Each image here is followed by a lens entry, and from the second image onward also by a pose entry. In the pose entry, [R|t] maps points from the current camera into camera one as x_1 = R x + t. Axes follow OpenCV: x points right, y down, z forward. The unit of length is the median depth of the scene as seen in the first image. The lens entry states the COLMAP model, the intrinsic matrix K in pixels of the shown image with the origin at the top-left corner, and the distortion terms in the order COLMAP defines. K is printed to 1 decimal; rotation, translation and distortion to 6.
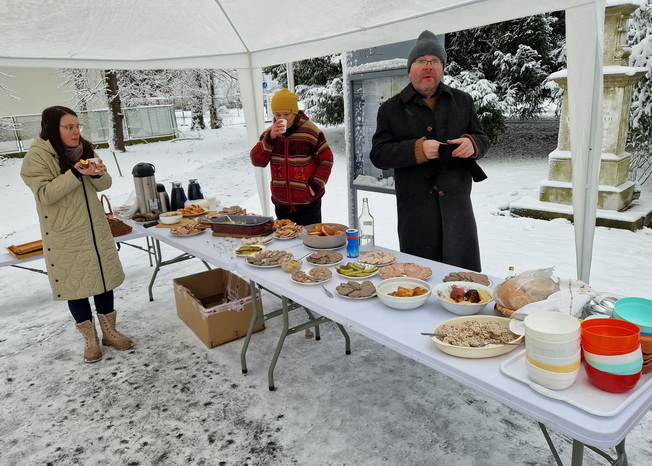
lens RADIAL K [[464.2, 0, 325.7], [0, 464.2, 246.8], [0, 0, 1]] dist [0.065108, -0.000763]
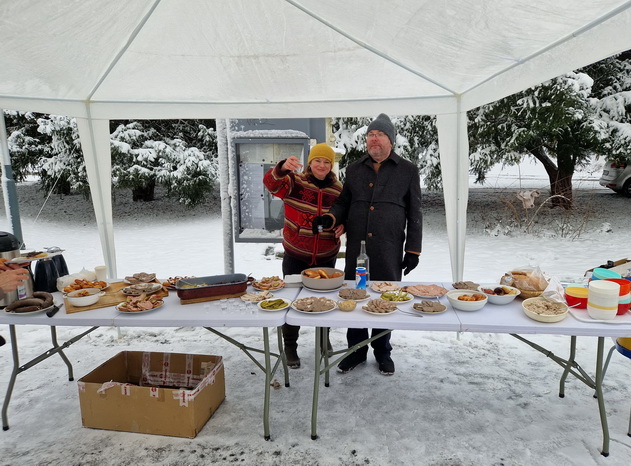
lens RADIAL K [[446.3, 0, 315.4], [0, 446.3, 242.8], [0, 0, 1]] dist [0.076212, -0.061989]
pose [[0.687617, -0.084140, 0.721182, -0.636545], [0.179165, 0.982211, -0.056233, -0.042379], [-0.703621, 0.167877, 0.690460, 0.212247]]
